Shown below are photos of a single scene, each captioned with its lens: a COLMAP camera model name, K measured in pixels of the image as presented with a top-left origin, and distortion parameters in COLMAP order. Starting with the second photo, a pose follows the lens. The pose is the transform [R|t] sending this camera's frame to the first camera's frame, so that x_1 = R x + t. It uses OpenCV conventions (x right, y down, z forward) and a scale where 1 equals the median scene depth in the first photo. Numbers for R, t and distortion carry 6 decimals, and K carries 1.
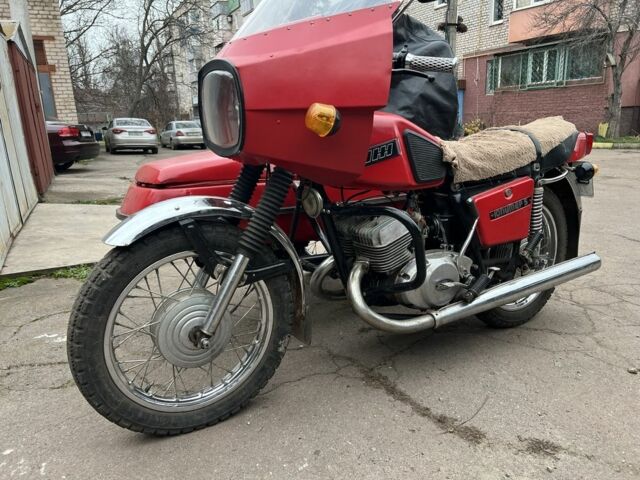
lens RADIAL K [[465.2, 0, 320.0], [0, 465.2, 240.0], [0, 0, 1]] dist [0.056306, -0.053238]
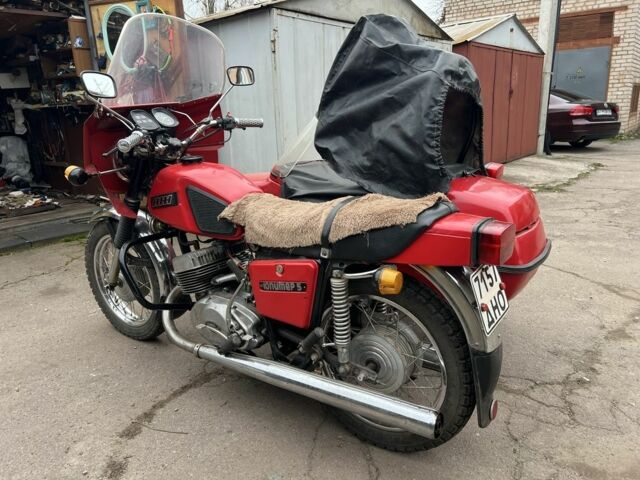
lens RADIAL K [[465.2, 0, 320.0], [0, 465.2, 240.0], [0, 0, 1]] dist [0.056306, -0.053238]
pose [[0.424972, 0.263460, -0.866018, 0.934482], [-0.205310, 0.959829, 0.191250, -0.267867], [0.881616, 0.096526, 0.461991, 0.505091]]
